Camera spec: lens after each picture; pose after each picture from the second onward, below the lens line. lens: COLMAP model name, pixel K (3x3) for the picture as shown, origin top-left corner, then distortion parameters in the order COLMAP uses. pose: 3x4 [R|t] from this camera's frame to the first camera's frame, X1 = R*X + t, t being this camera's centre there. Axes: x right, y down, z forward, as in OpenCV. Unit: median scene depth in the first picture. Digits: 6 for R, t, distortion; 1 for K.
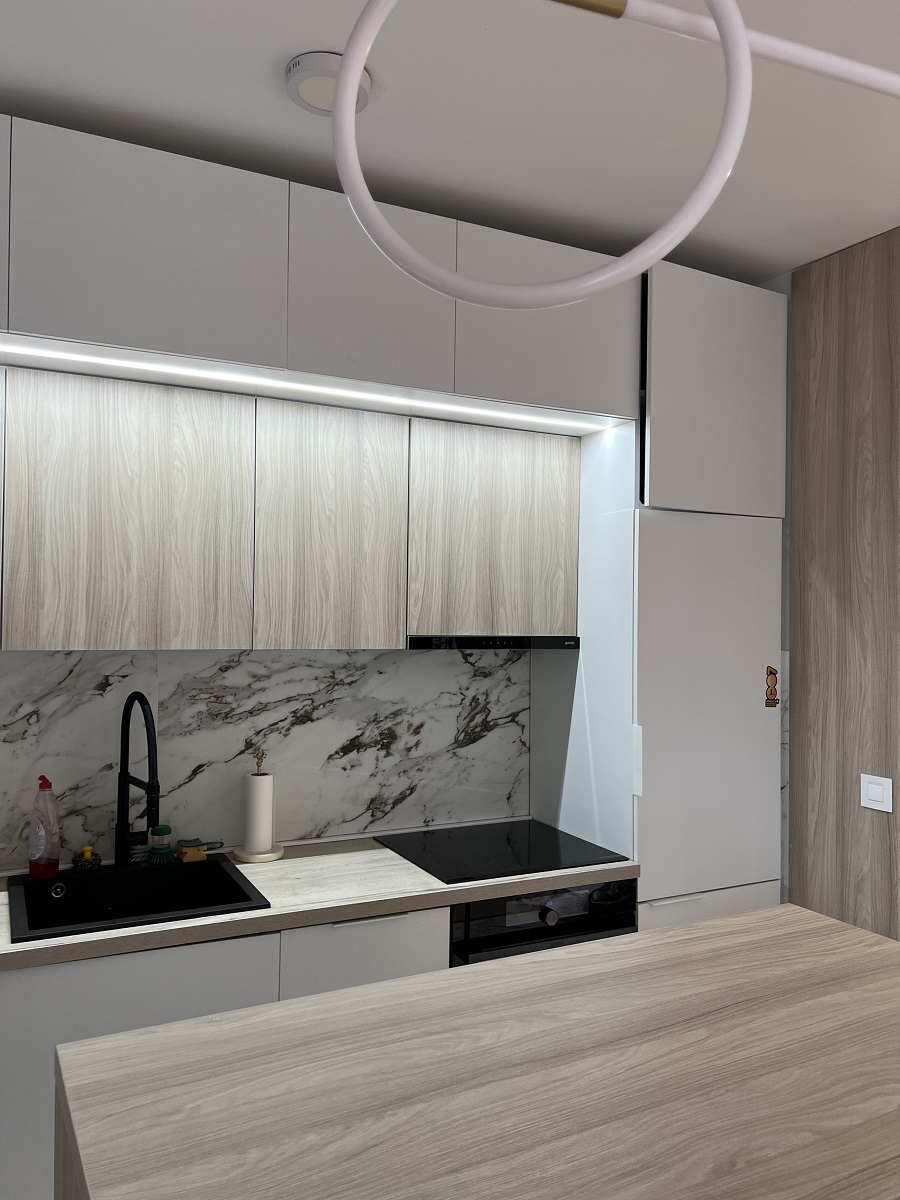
lens RADIAL K [[912.9, 0, 450.0], [0, 912.9, 600.0], [0, 0, 1]] dist [0.091687, 0.000234]
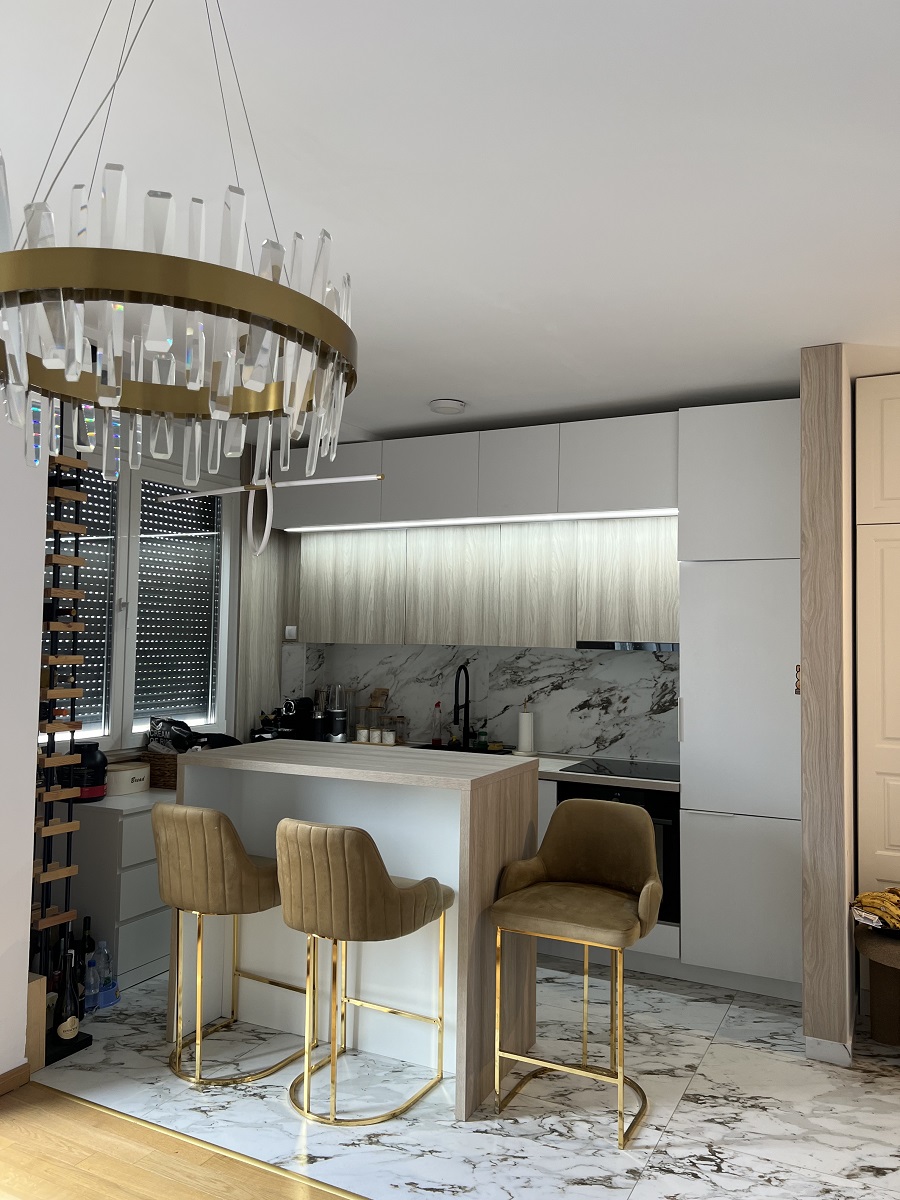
lens RADIAL K [[912.9, 0, 450.0], [0, 912.9, 600.0], [0, 0, 1]] dist [0.091687, 0.000234]
pose [[0.576374, -0.036613, -0.816365, 1.228426], [0.002315, 0.999065, -0.043173, 0.033881], [0.817183, 0.022994, 0.575920, -0.236910]]
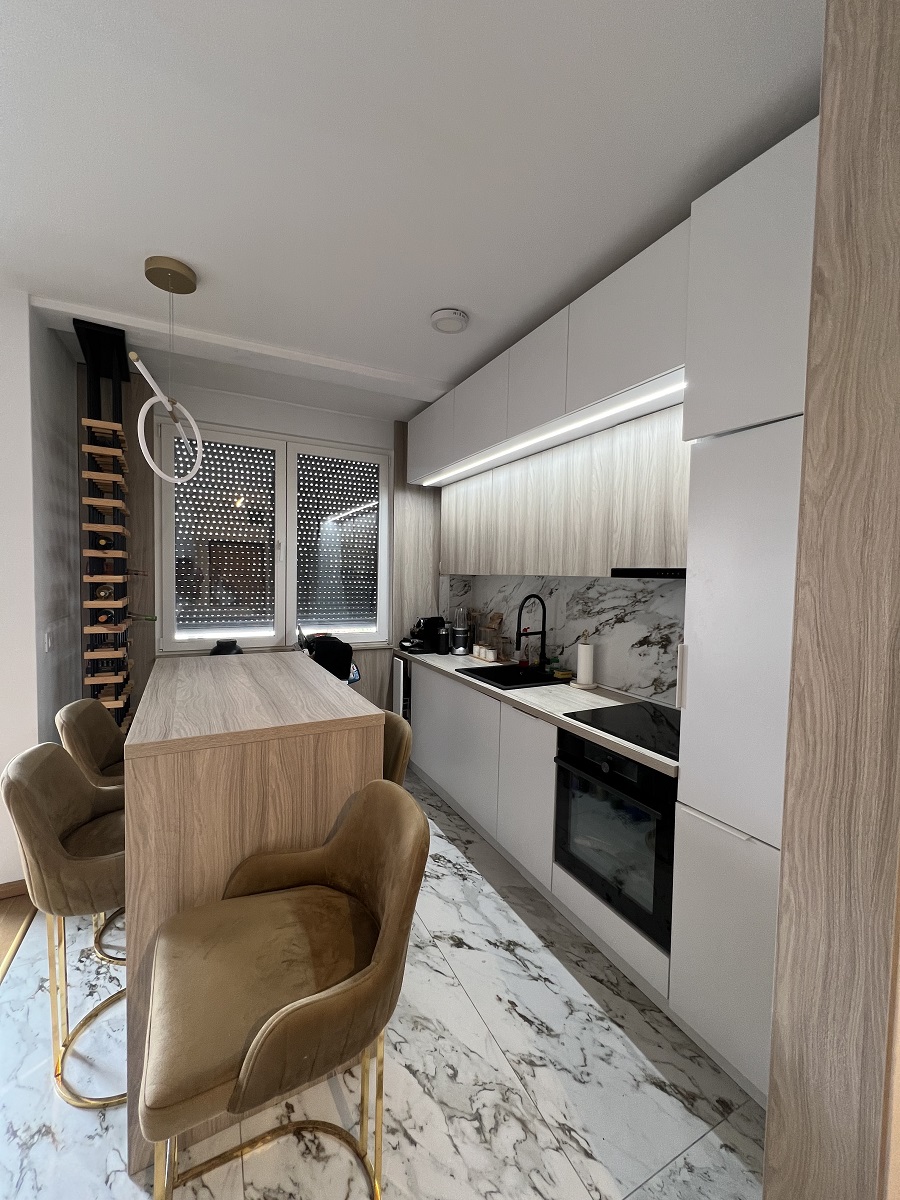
lens RADIAL K [[468.8, 0, 450.0], [0, 468.8, 600.0], [0, 0, 1]] dist [-0.000124, 0.000461]
pose [[-0.016281, 0.038315, -0.999133, 0.724719], [-0.006445, 0.999241, 0.038425, 0.061117], [0.999847, 0.007065, -0.016022, 0.702032]]
